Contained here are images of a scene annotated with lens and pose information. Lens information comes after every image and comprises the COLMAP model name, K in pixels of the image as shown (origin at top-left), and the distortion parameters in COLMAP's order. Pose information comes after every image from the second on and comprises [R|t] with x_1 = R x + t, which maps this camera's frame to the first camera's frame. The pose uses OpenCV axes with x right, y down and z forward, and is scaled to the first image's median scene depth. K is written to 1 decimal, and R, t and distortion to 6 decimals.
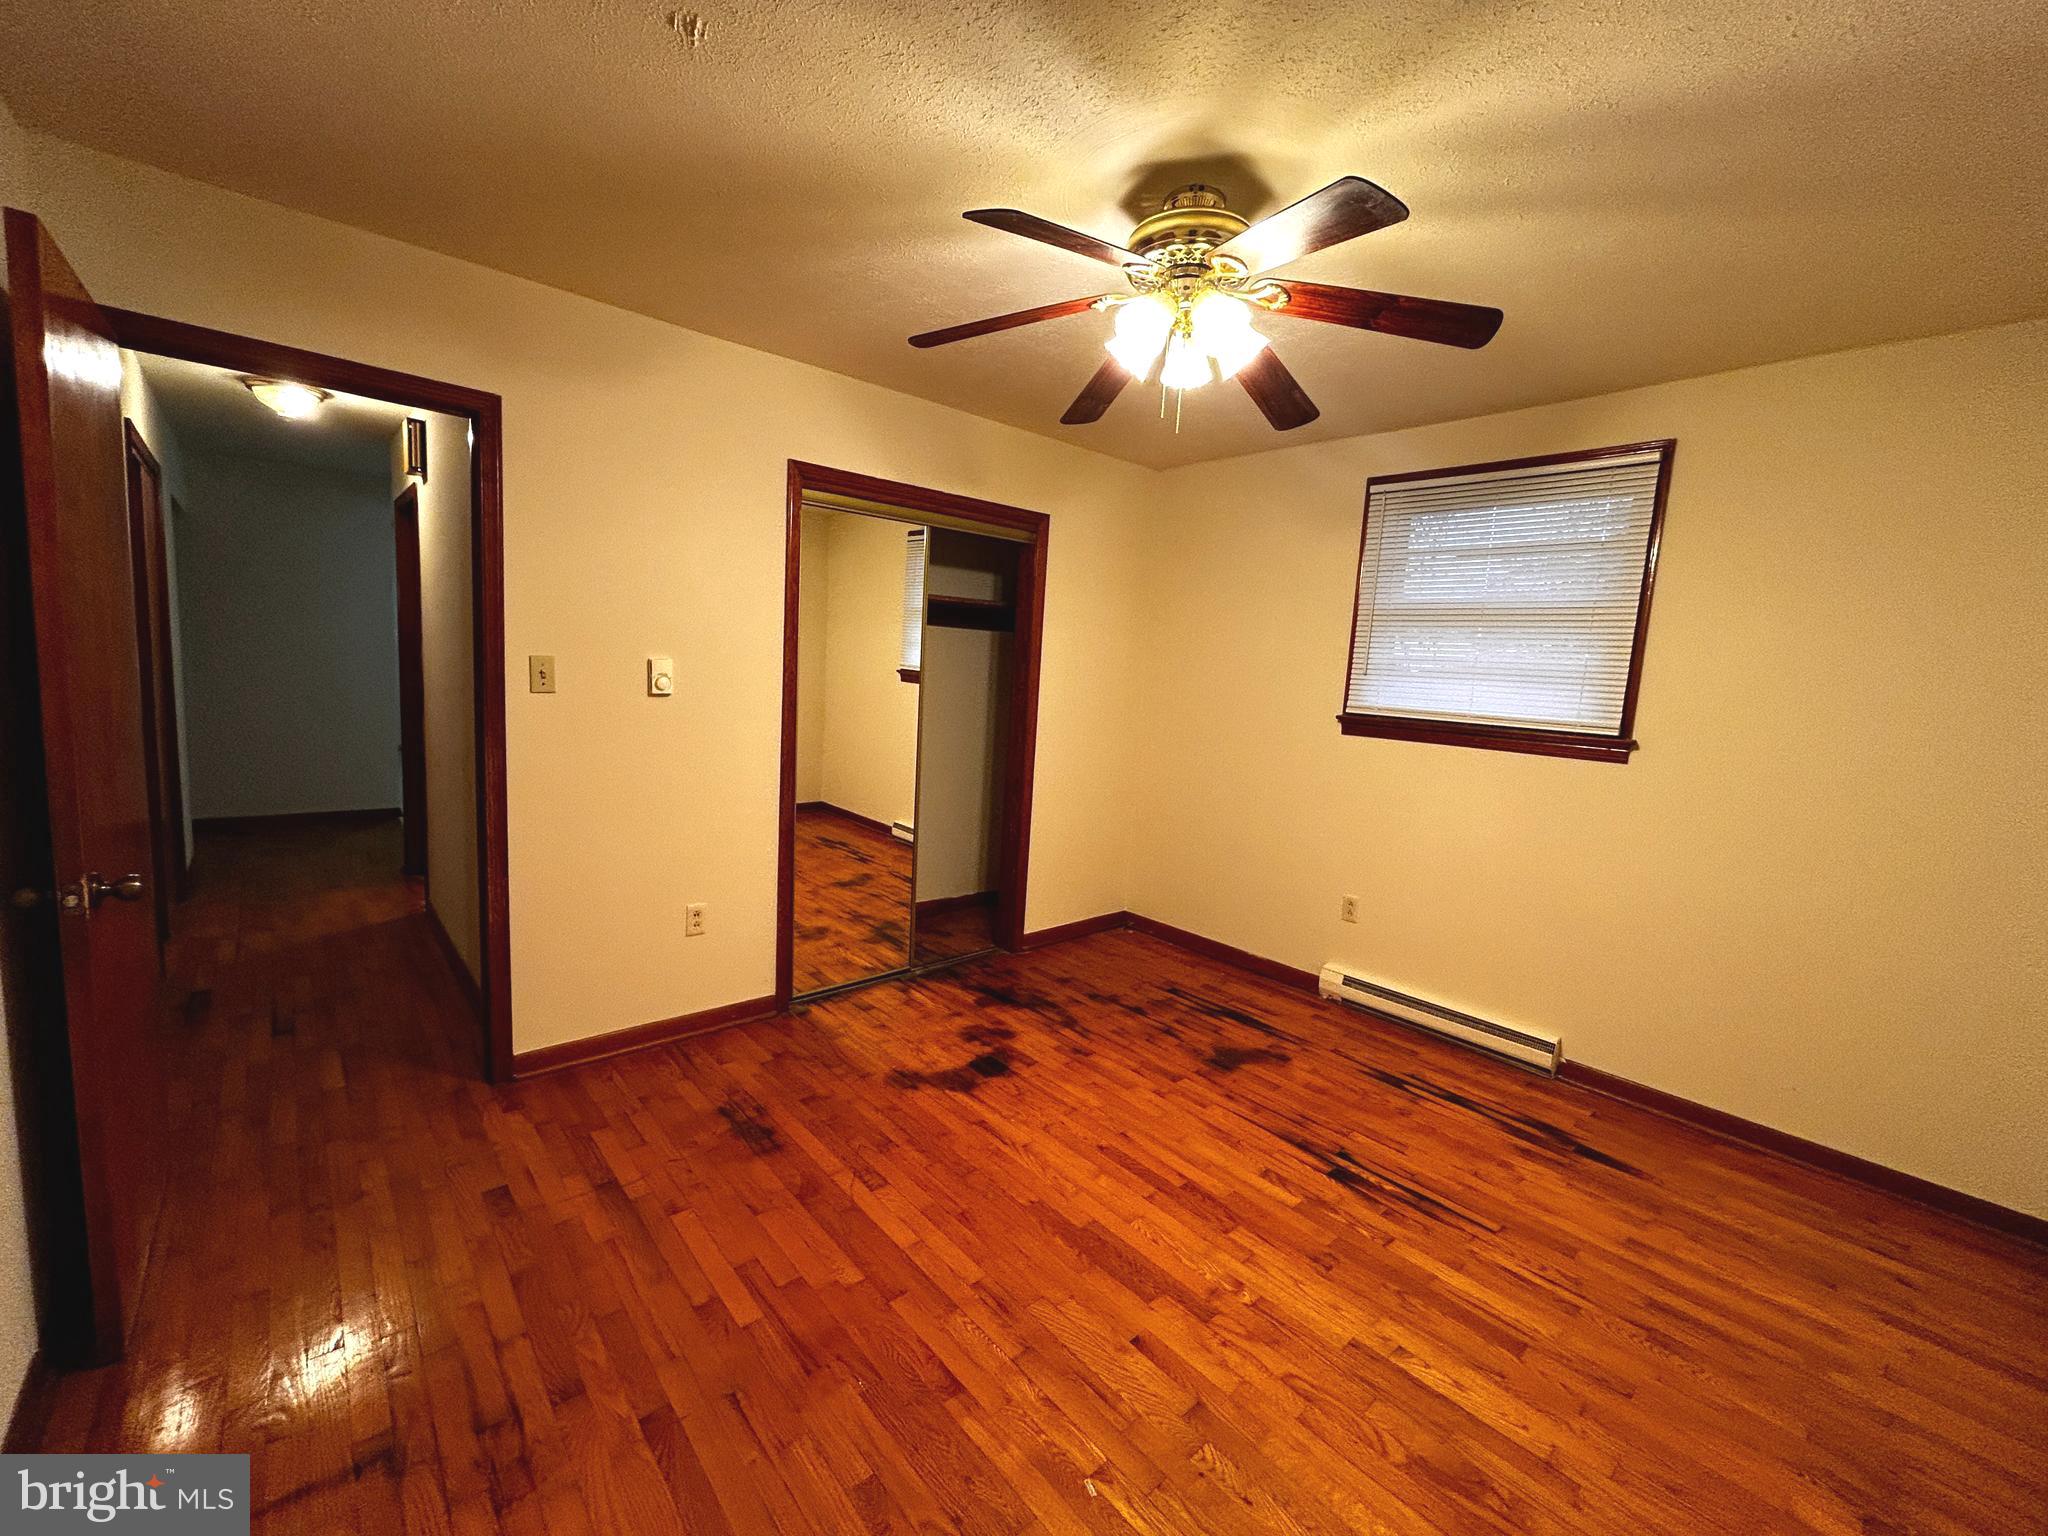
lens RADIAL K [[831.2, 0, 1016.9], [0, 831.2, 765.0], [0, 0, 1]] dist [-0.003137, 0.002977]
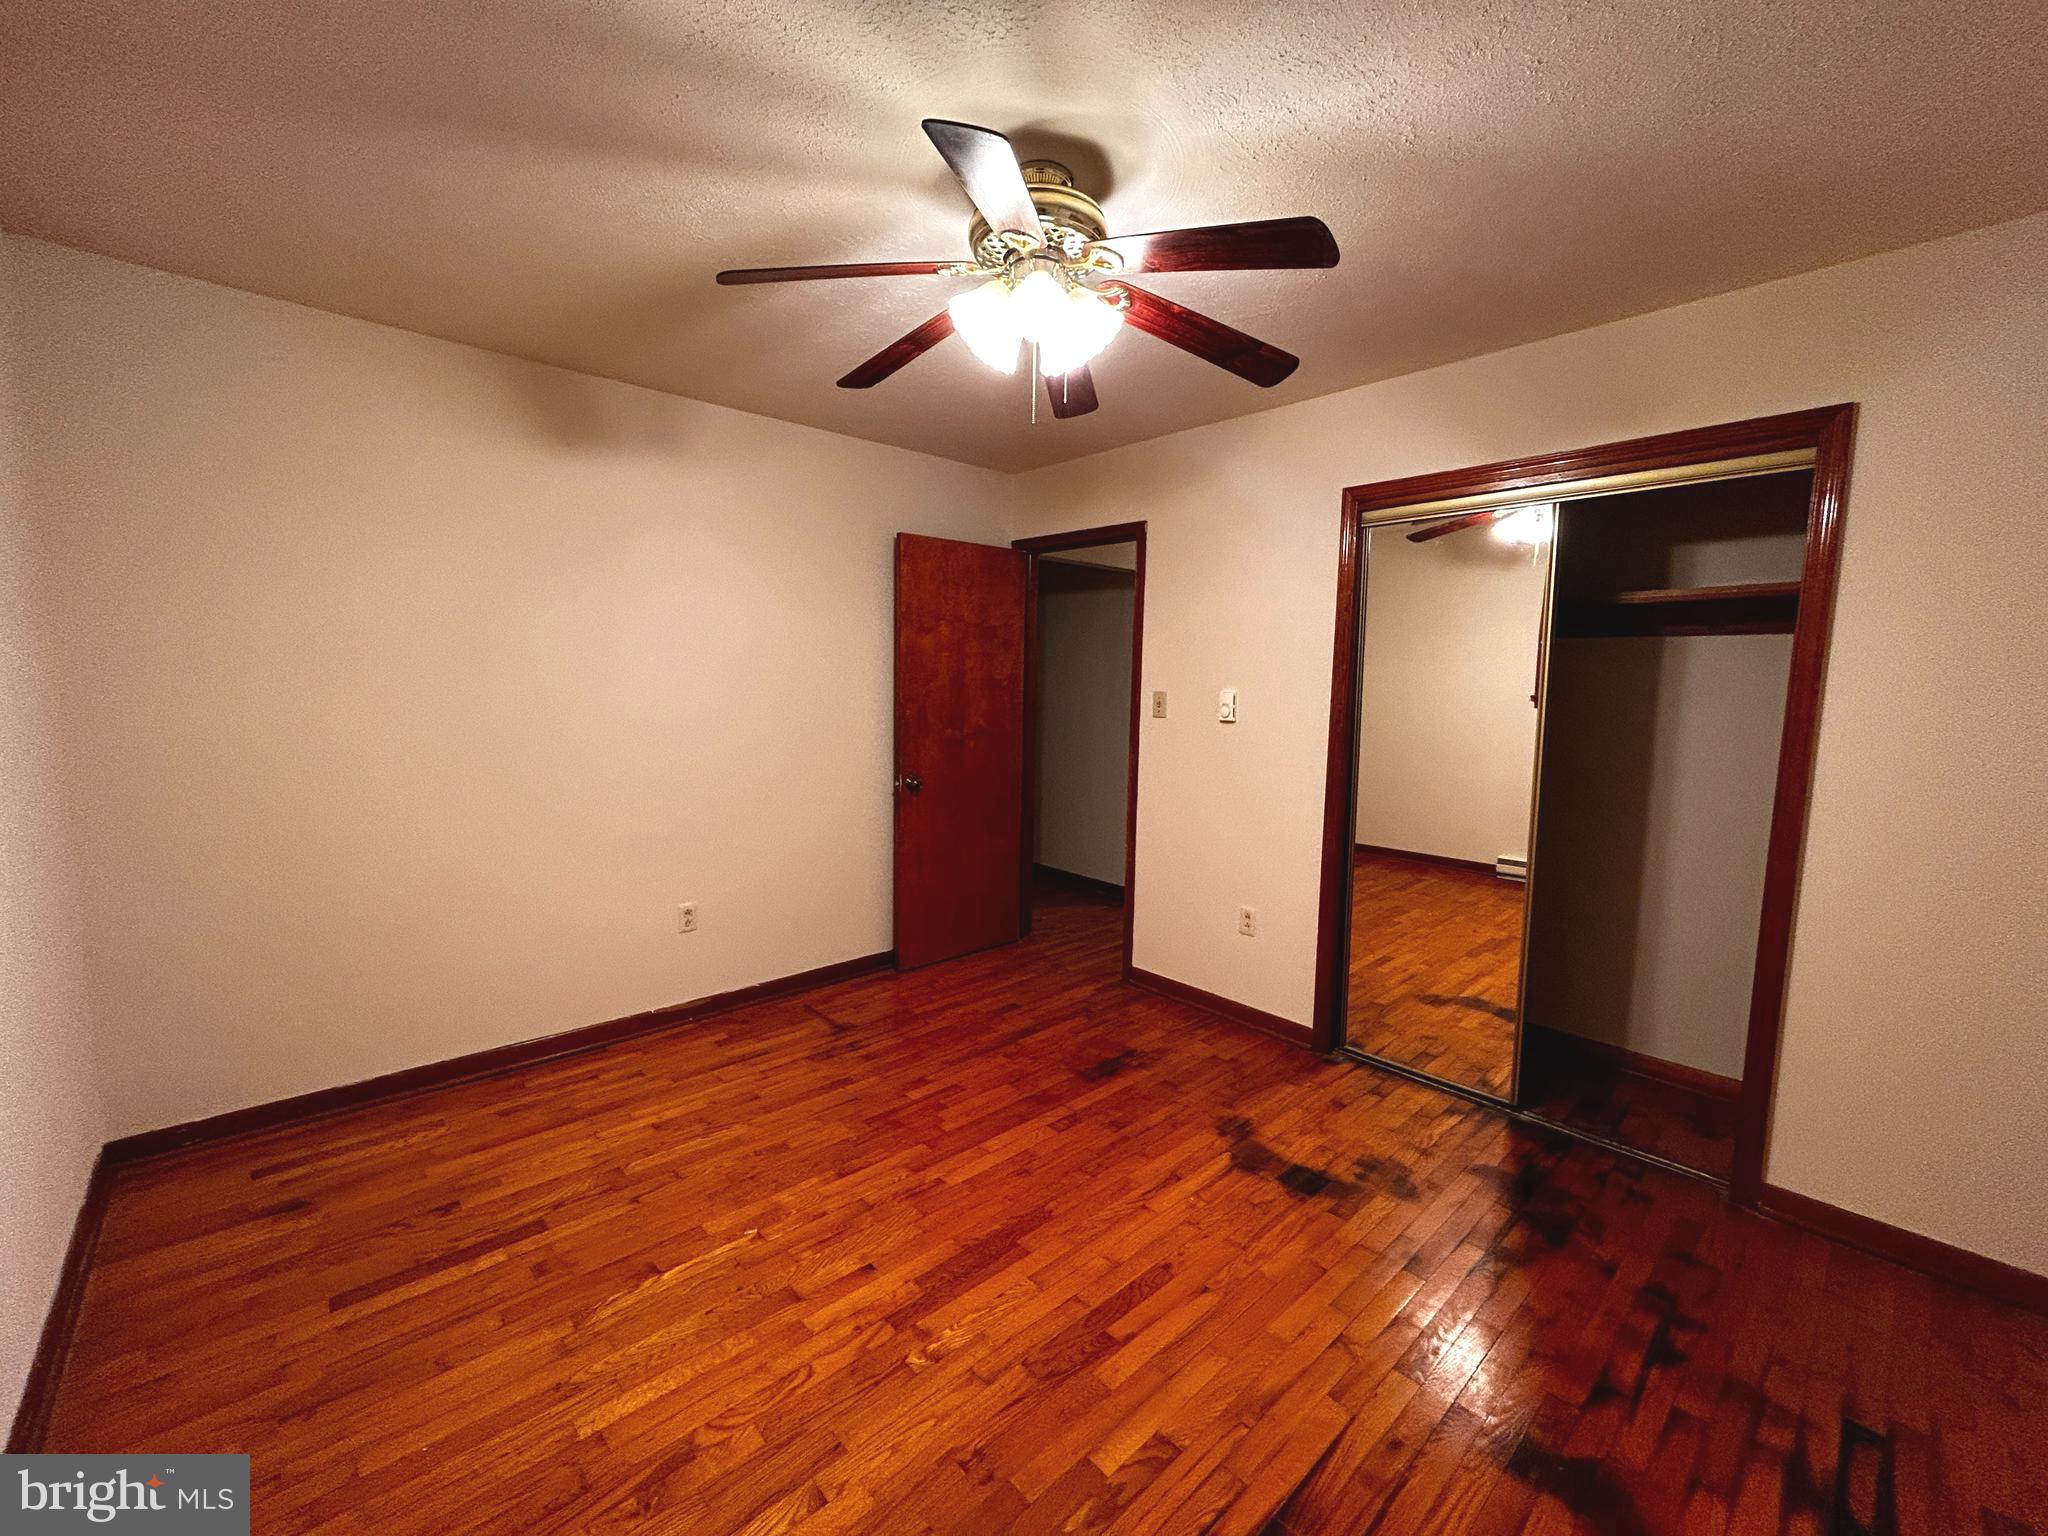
lens RADIAL K [[831.2, 0, 1016.9], [0, 831.2, 765.0], [0, 0, 1]] dist [-0.003137, 0.002977]
pose [[0.013988, 0.049698, -0.998666, 0.811424], [-0.136022, 0.989574, 0.047340, -0.038967], [0.990607, 0.135178, 0.020602, 0.710170]]
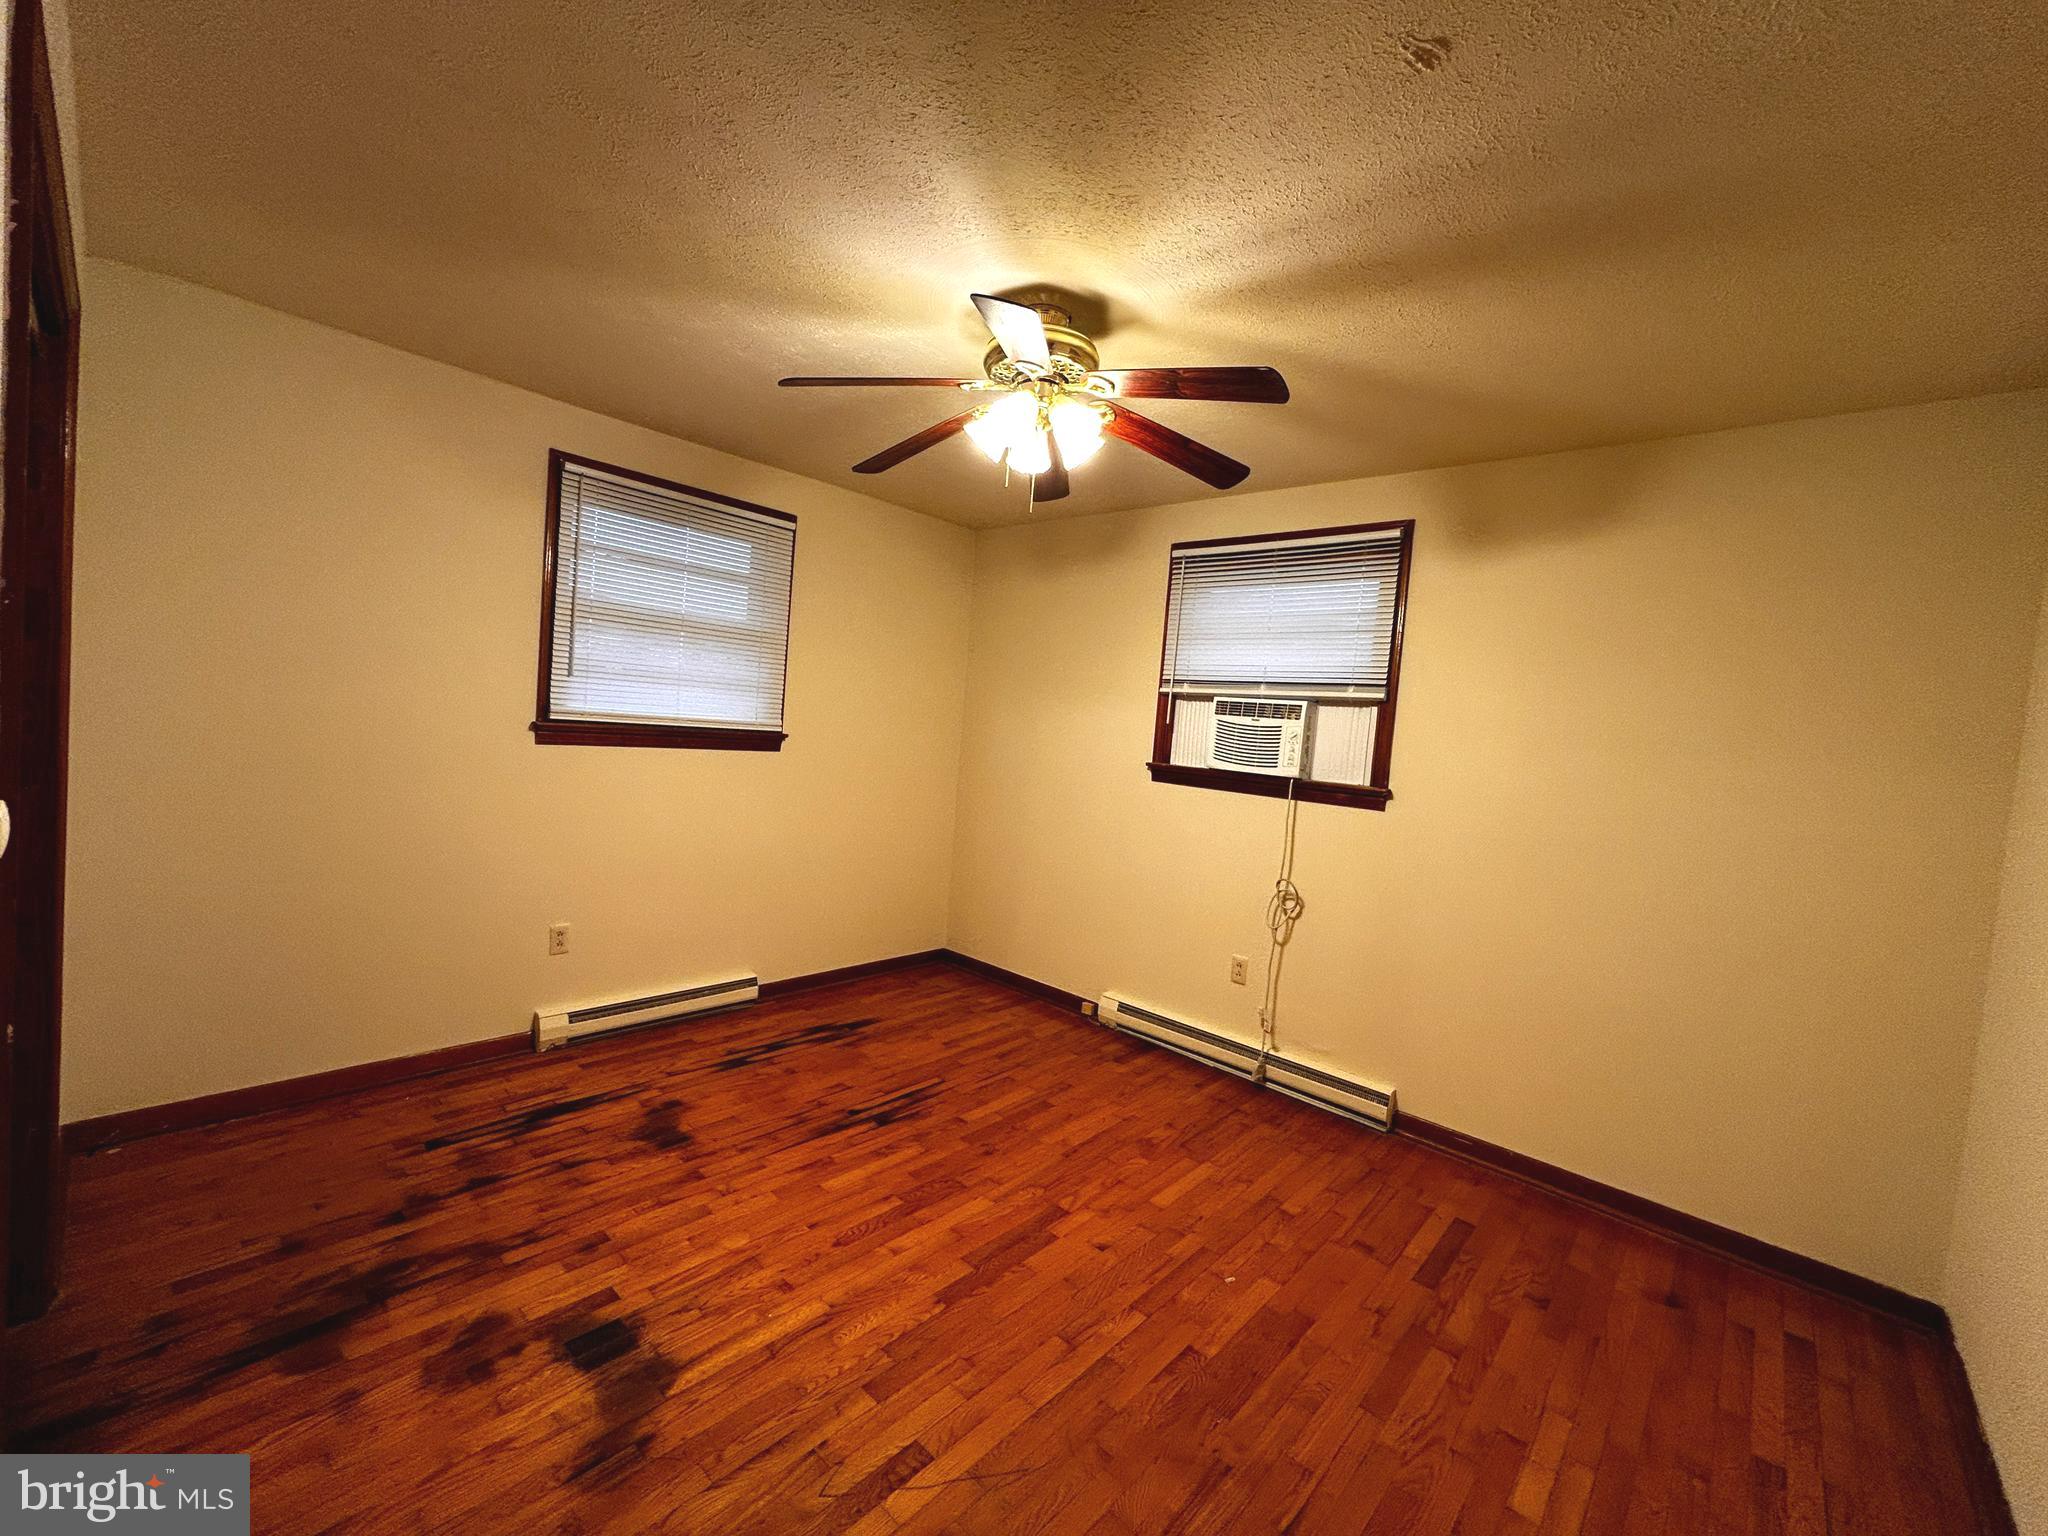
lens RADIAL K [[831.2, 0, 1016.9], [0, 831.2, 765.0], [0, 0, 1]] dist [-0.003137, 0.002977]
pose [[-0.100275, -0.115383, 0.988247, -0.674639], [0.034029, 0.992274, 0.119306, -0.135016], [-0.994378, 0.045592, -0.095574, 0.798838]]
